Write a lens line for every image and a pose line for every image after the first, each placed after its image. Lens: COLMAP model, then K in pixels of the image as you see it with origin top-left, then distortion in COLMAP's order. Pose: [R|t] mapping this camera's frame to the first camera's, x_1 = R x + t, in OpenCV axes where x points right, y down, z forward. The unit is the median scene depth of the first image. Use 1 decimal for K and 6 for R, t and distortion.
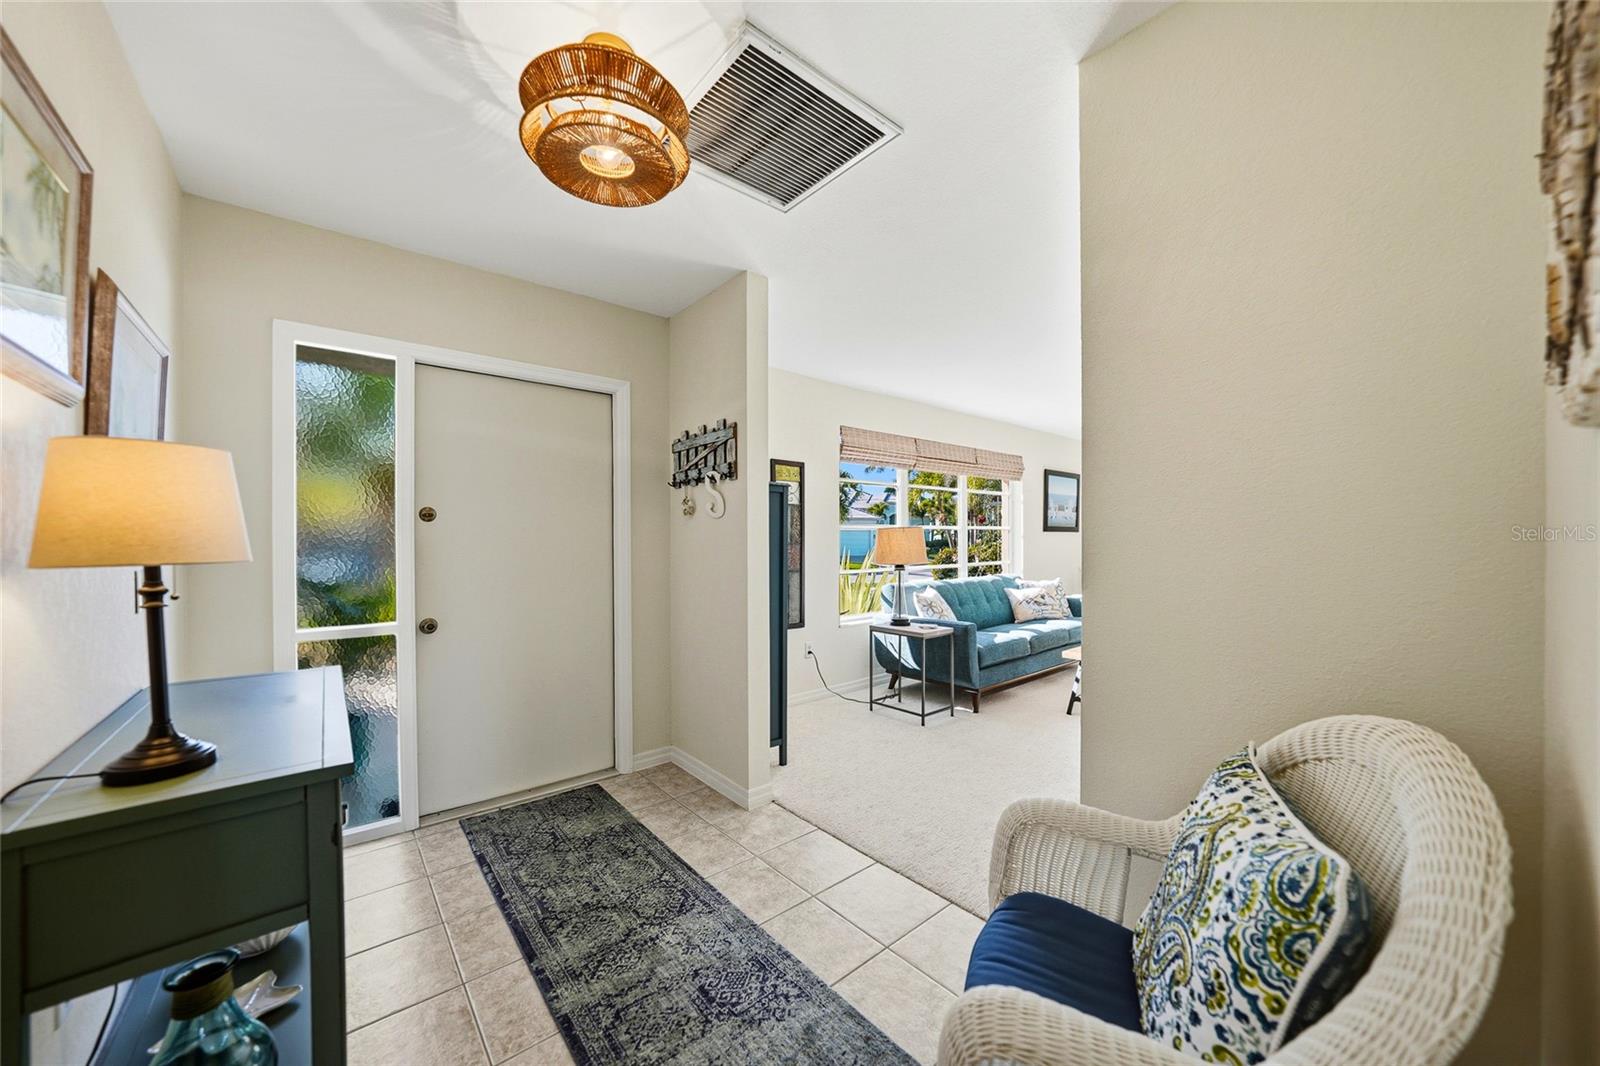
lens RADIAL K [[564.7, 0, 787.0], [0, 564.7, 543.1], [0, 0, 1]] dist [-0.020686, 0.004093]
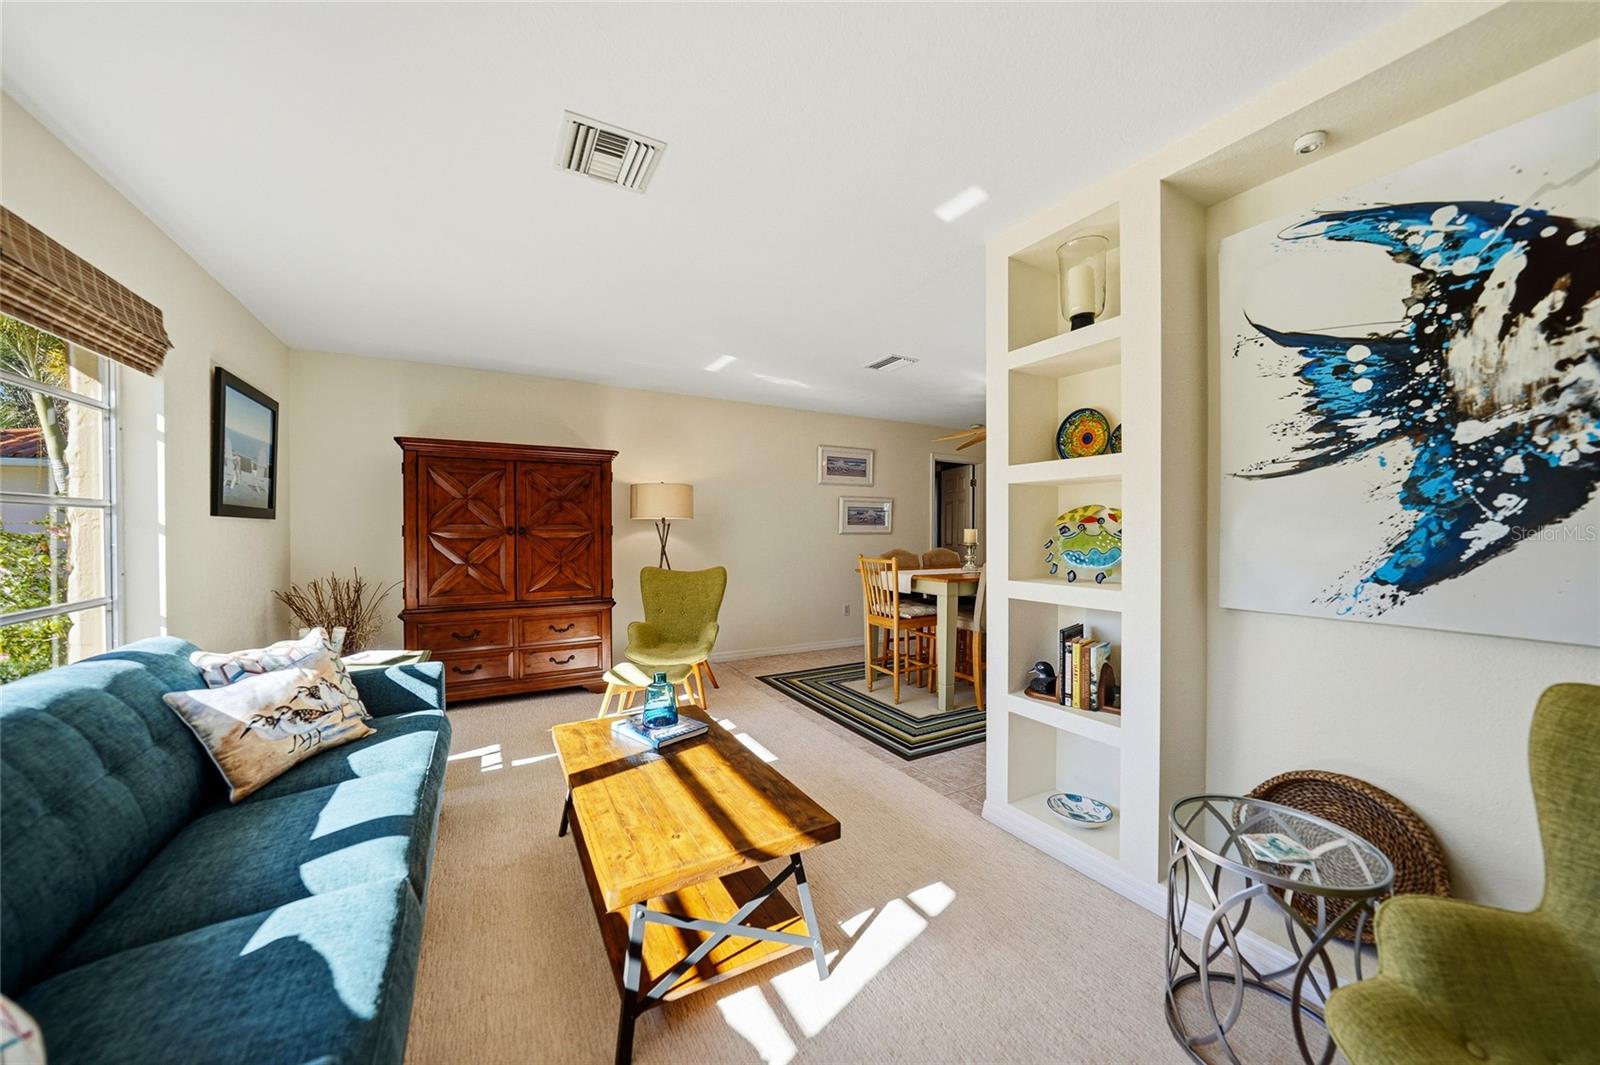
lens RADIAL K [[564.7, 0, 801.2], [0, 564.7, 532.7], [0, 0, 1]] dist [-0.020686, 0.004093]
pose [[0.164198, -0.004009, 0.986419, 0.182650], [0.008315, 0.999962, 0.002680, -0.008313], [-0.986392, 0.007762, 0.164225, 0.758587]]
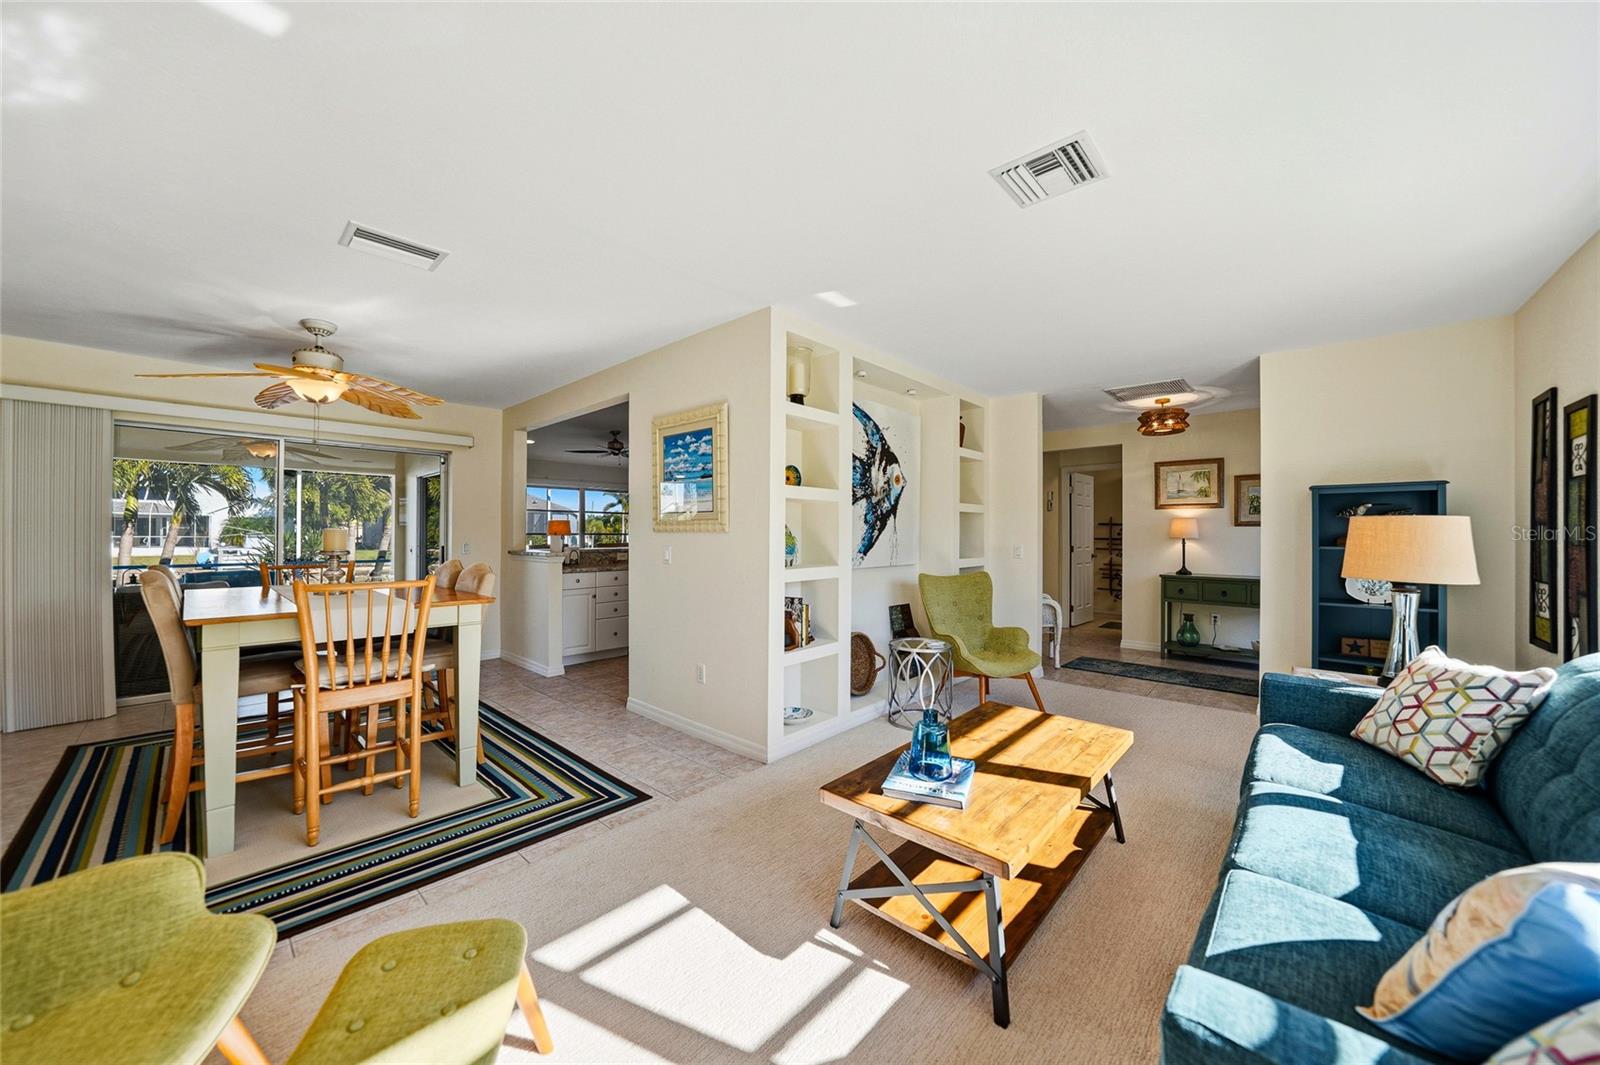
lens RADIAL K [[564.7, 0, 797.6], [0, 564.7, 529.2], [0, 0, 1]] dist [-0.020686, 0.004093]
pose [[-0.989922, -0.003450, -0.141571, 0.852105], [-0.003973, 0.999986, 0.003411, -0.014517], [0.141558, 0.003939, -0.989922, 1.393942]]
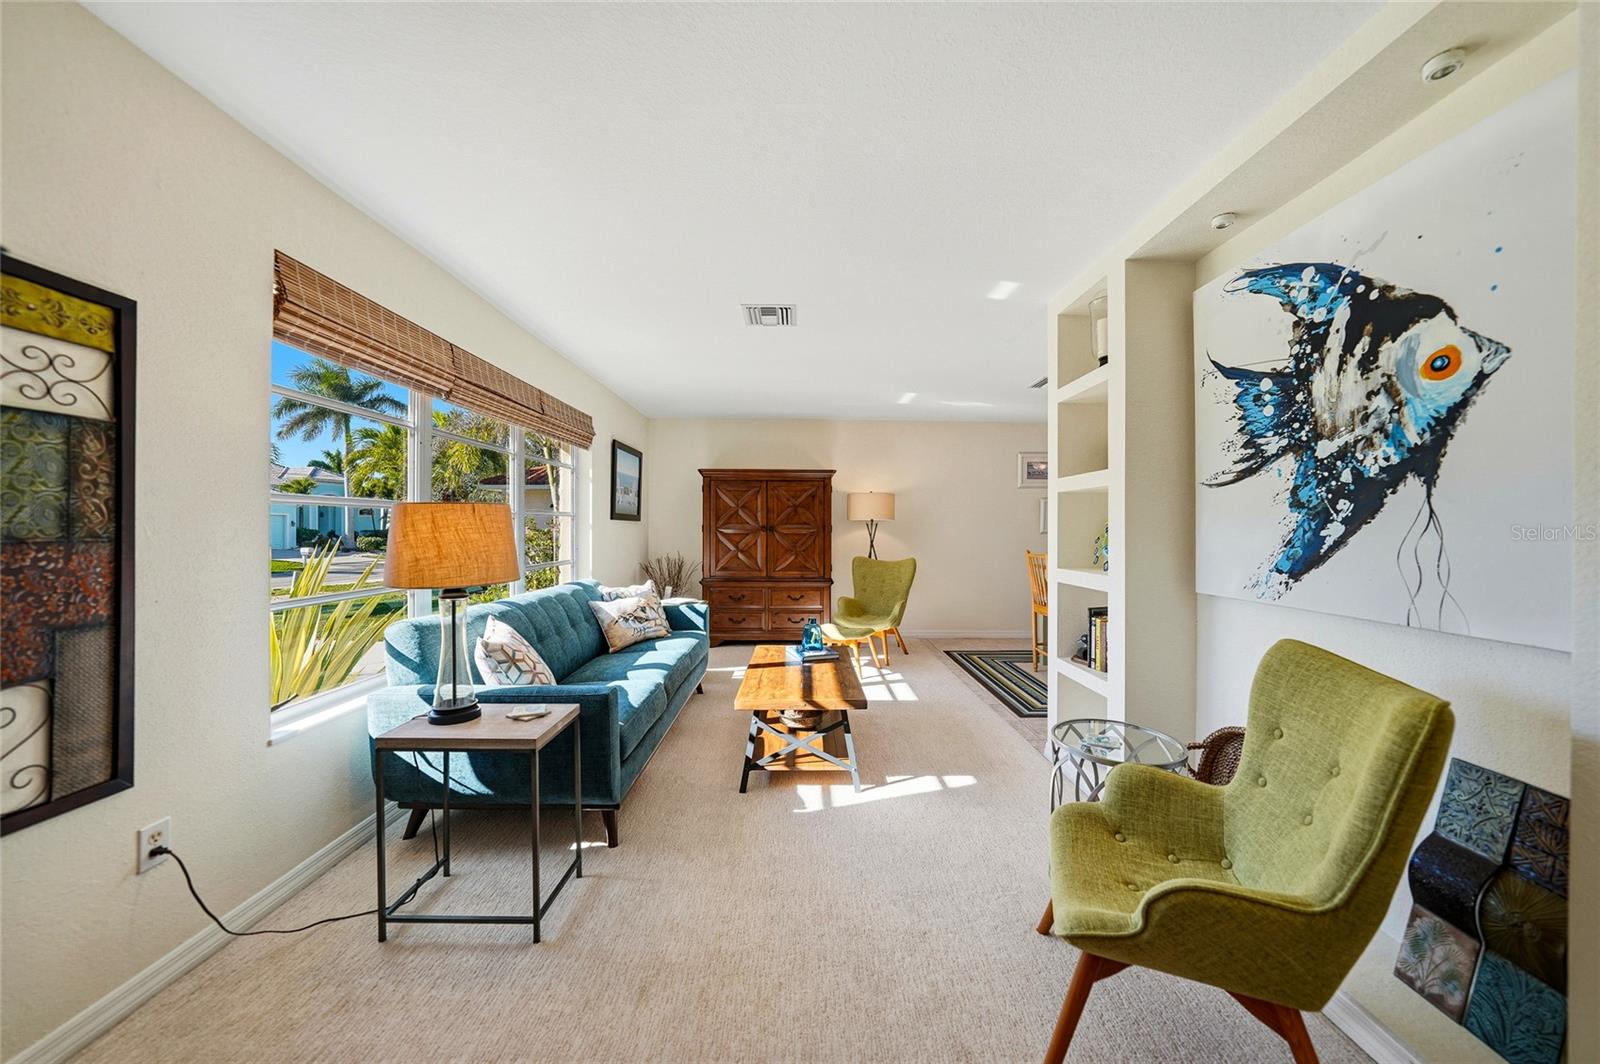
lens RADIAL K [[564.7, 0, 811.0], [0, 564.7, 528.0], [0, 0, 1]] dist [-0.020686, 0.004093]
pose [[0.615527, 0.004617, 0.788102, 0.019471], [0.001973, 0.999971, -0.007399, -0.004002], [-0.788113, 0.006109, 0.615500, 0.463002]]
